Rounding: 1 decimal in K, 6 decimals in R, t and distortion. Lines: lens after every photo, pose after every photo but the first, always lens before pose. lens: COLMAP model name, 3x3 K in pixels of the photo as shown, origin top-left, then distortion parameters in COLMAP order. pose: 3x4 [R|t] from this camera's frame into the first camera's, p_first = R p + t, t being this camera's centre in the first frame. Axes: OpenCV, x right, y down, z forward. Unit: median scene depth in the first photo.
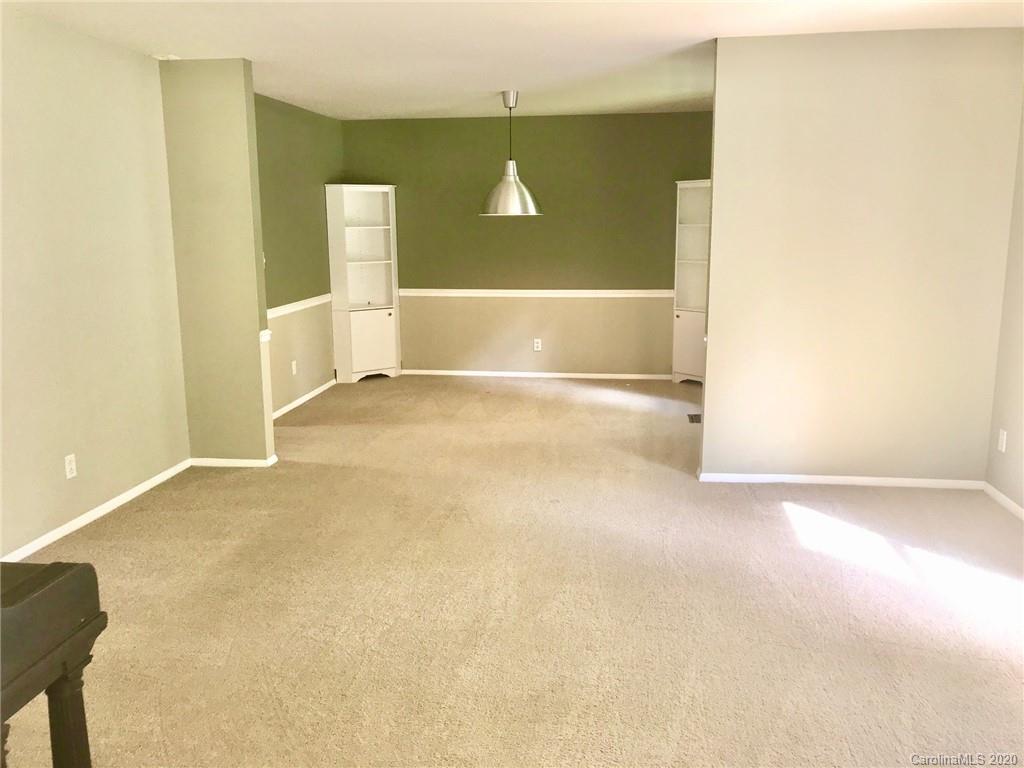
lens RADIAL K [[853.1, 0, 516.8], [0, 853.1, 384.9], [0, 0, 1]] dist [0.046893, -0.053003]
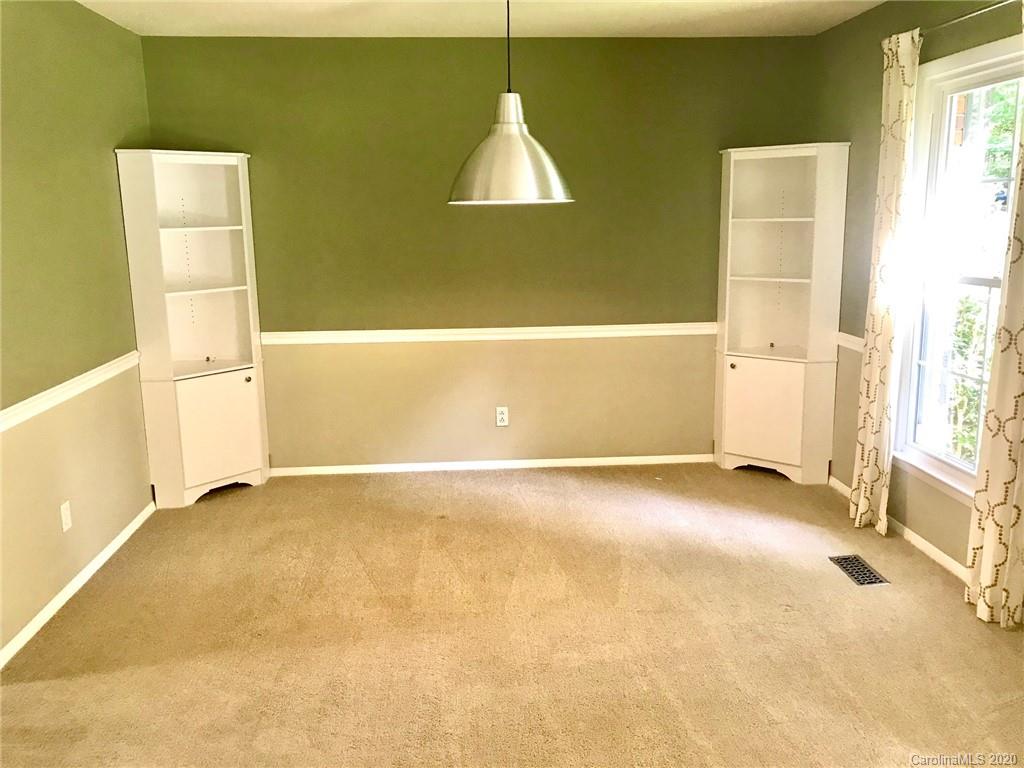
lens RADIAL K [[853.1, 0, 507.8], [0, 853.1, 379.9], [0, 0, 1]] dist [0.046893, -0.053003]
pose [[0.980277, -0.046288, 0.192130, -0.090252], [0.046272, 0.998918, 0.004572, -0.078485], [-0.192134, 0.004408, 0.981359, 0.410011]]
